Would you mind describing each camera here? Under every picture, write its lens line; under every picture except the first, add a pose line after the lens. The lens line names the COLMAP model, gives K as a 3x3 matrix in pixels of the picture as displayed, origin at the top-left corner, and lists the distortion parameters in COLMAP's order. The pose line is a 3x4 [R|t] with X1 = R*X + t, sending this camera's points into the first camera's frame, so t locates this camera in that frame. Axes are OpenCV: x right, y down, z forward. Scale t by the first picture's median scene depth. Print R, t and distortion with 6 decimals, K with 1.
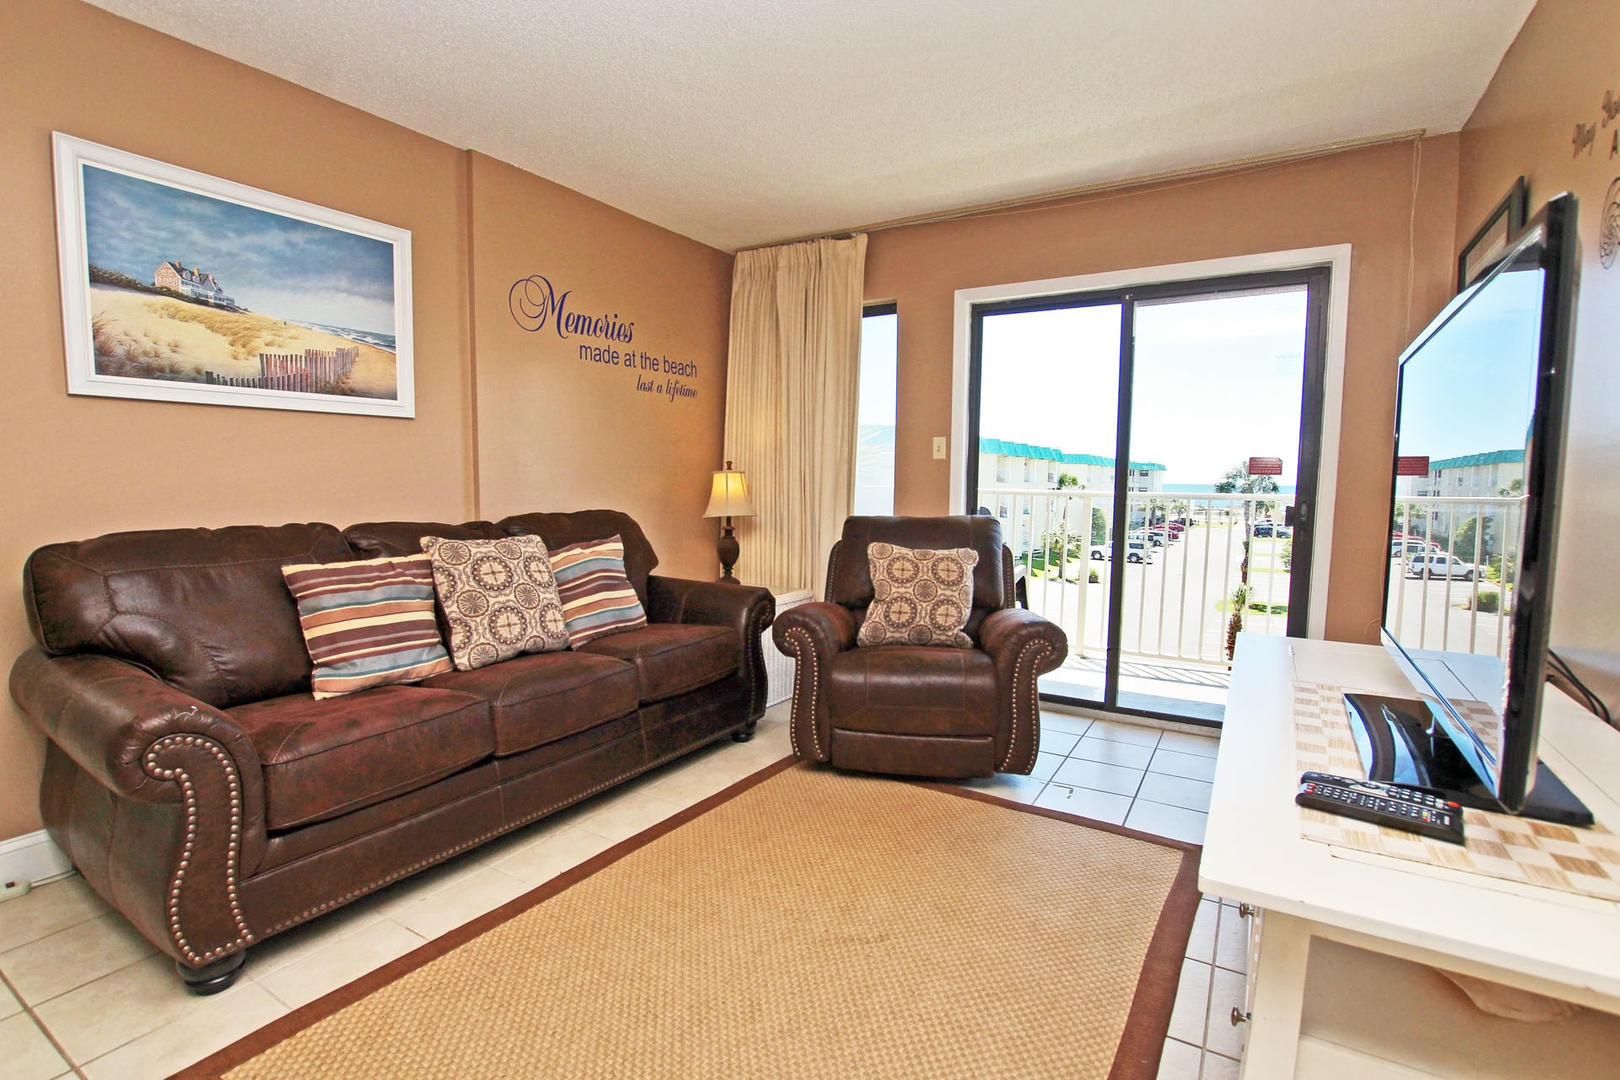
lens RADIAL K [[773.8, 0, 812.9], [0, 773.8, 536.1], [0, 0, 1]] dist [-0.022668, 0.000490]
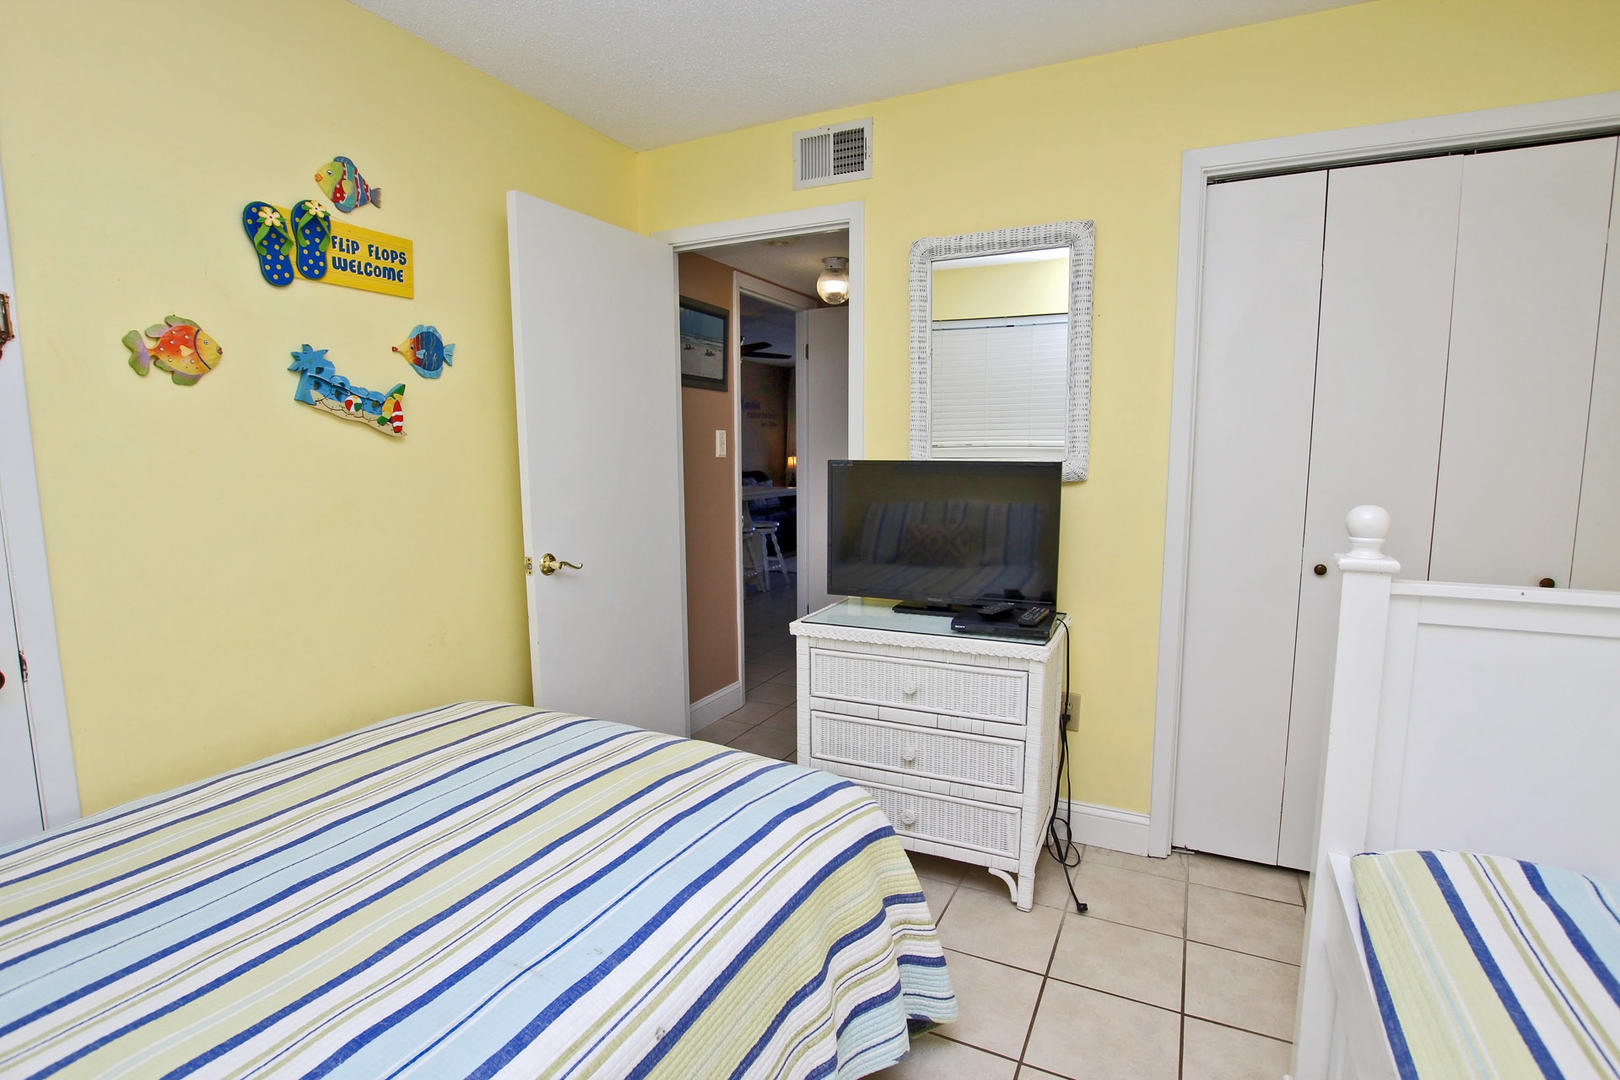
lens RADIAL K [[773.8, 0, 813.3], [0, 773.8, 542.2], [0, 0, 1]] dist [-0.022668, 0.000490]
pose [[0.070466, 0.106390, -0.991824, 3.362272], [-0.079610, 0.991724, 0.100724, -0.092482], [0.994332, 0.071861, 0.078352, 1.306093]]
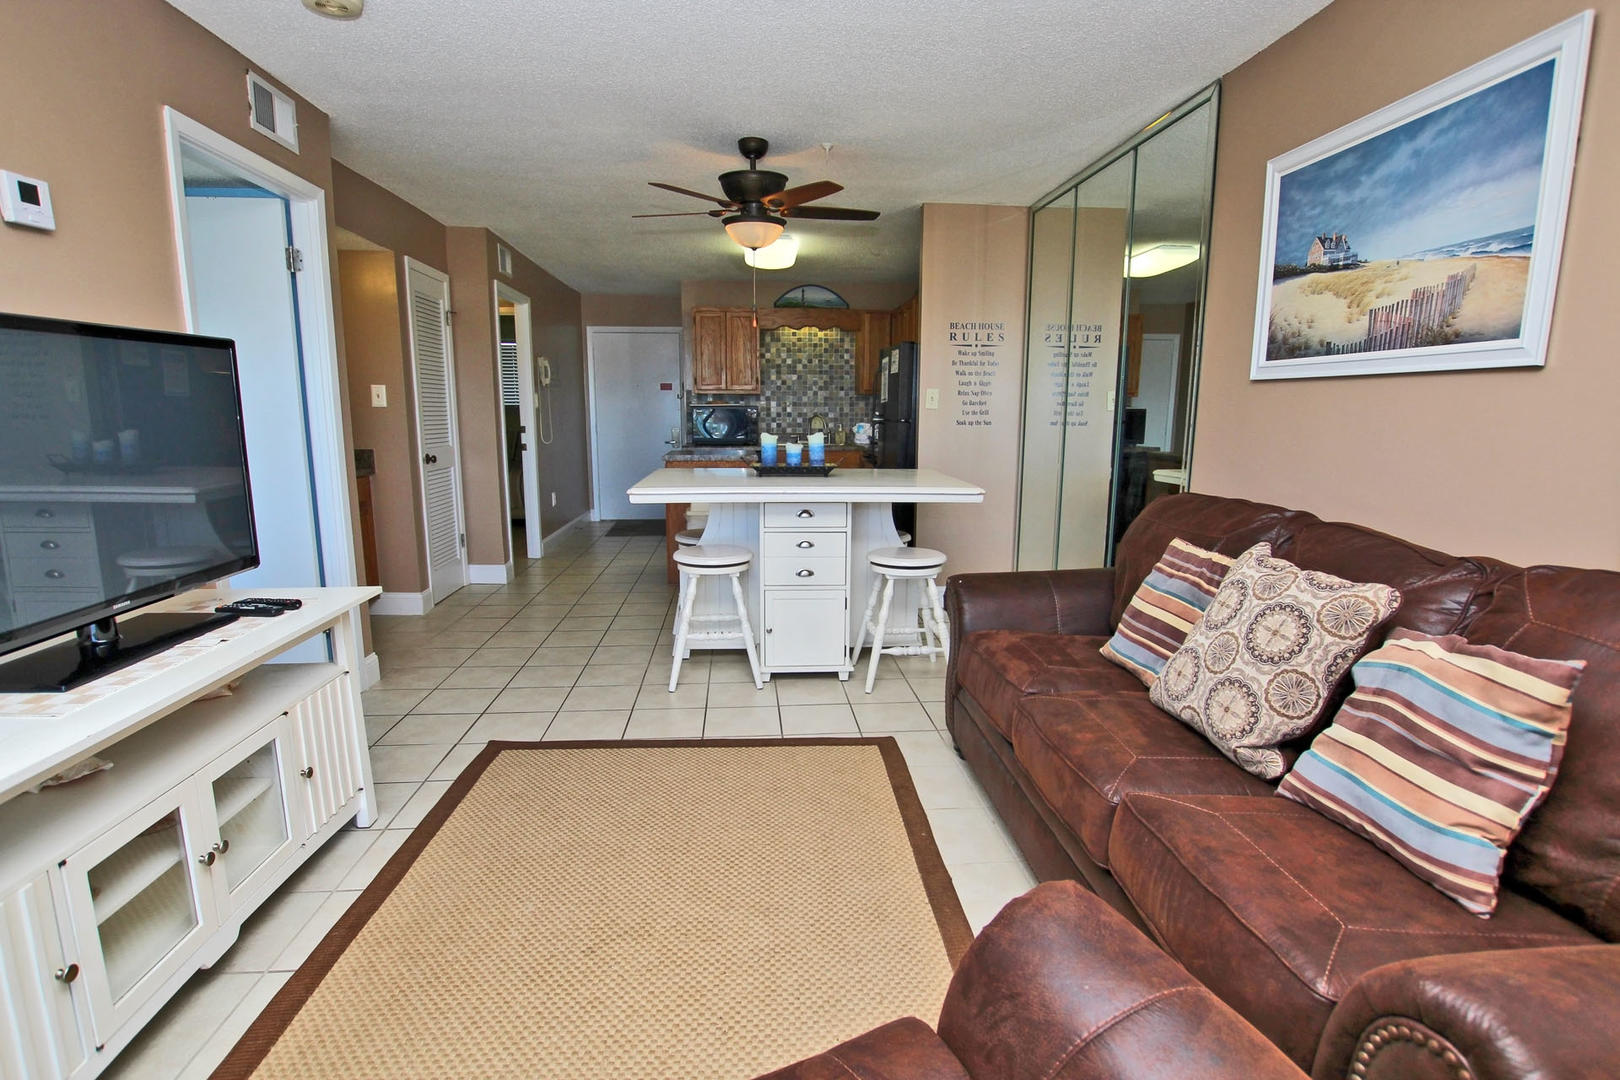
lens RADIAL K [[773.8, 0, 808.1], [0, 773.8, 544.7], [0, 0, 1]] dist [-0.022668, 0.000490]
pose [[-0.824041, 0.084943, -0.560126, 0.246718], [-0.057925, 0.970881, 0.232453, -0.130533], [0.563561, 0.223996, -0.795126, 1.219958]]
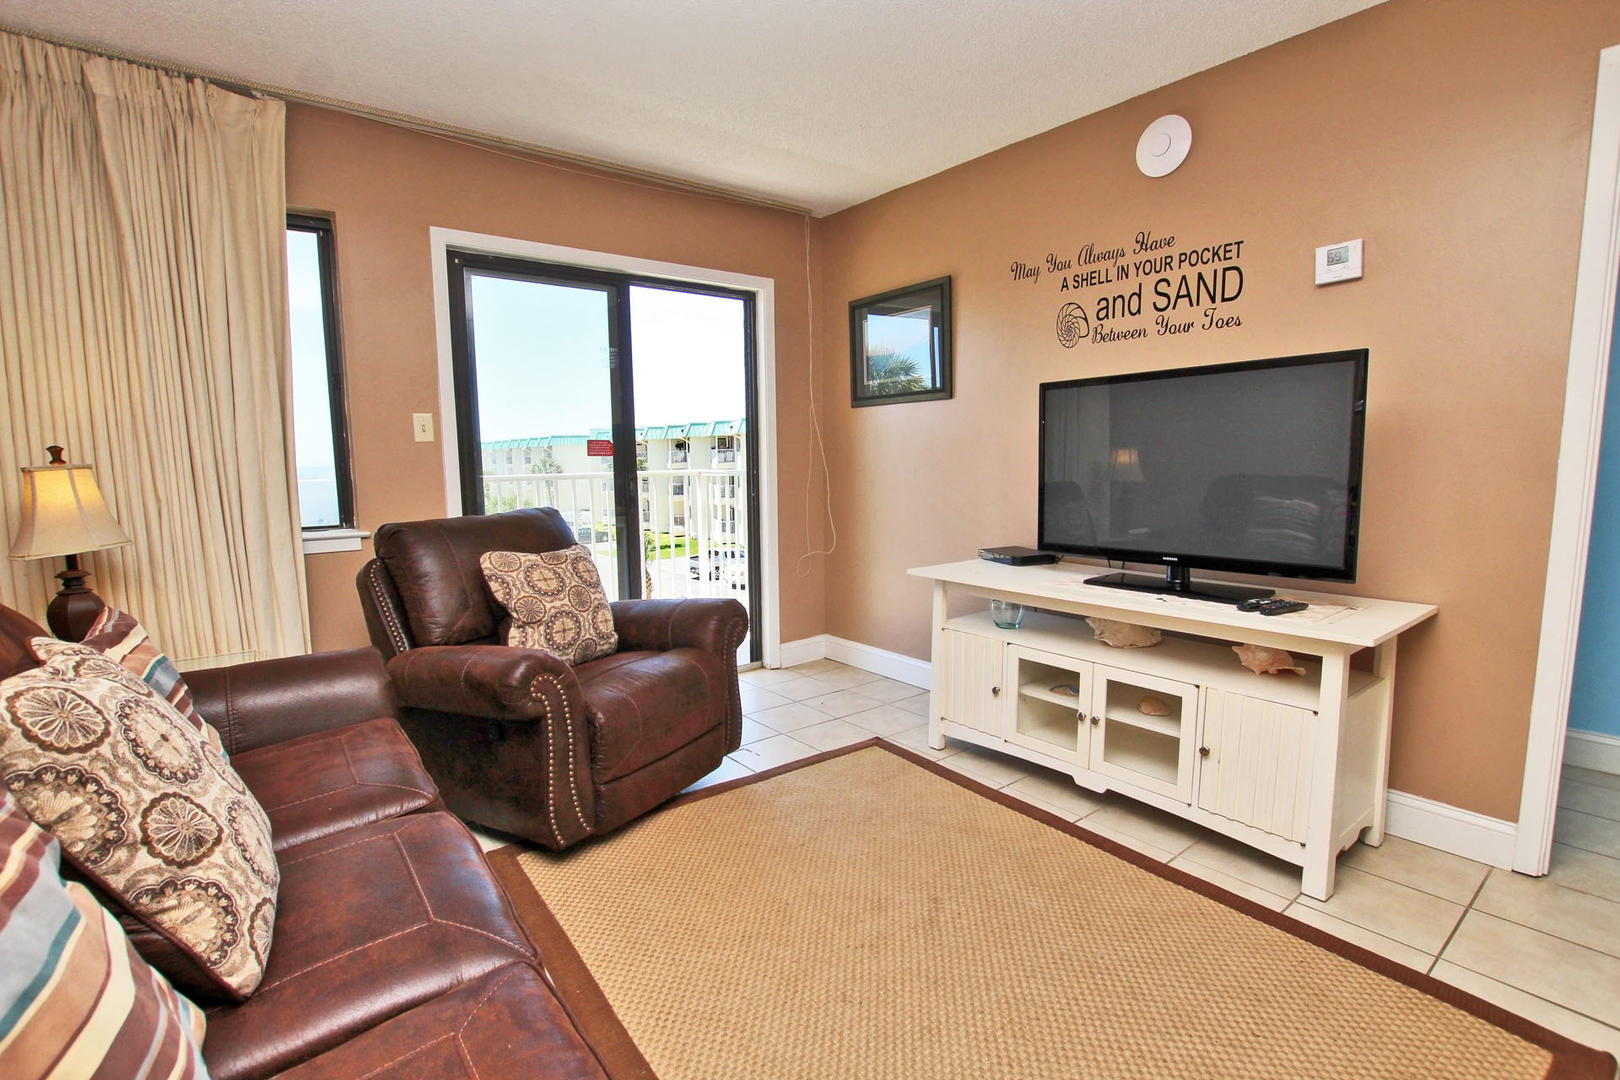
lens RADIAL K [[773.8, 0, 803.1], [0, 773.8, 540.7], [0, 0, 1]] dist [-0.022668, 0.000490]
pose [[0.353626, -0.119887, 0.927672, -0.611211], [0.089032, 0.991564, 0.094205, -0.055910], [-0.931140, 0.049279, 0.361317, 0.524228]]
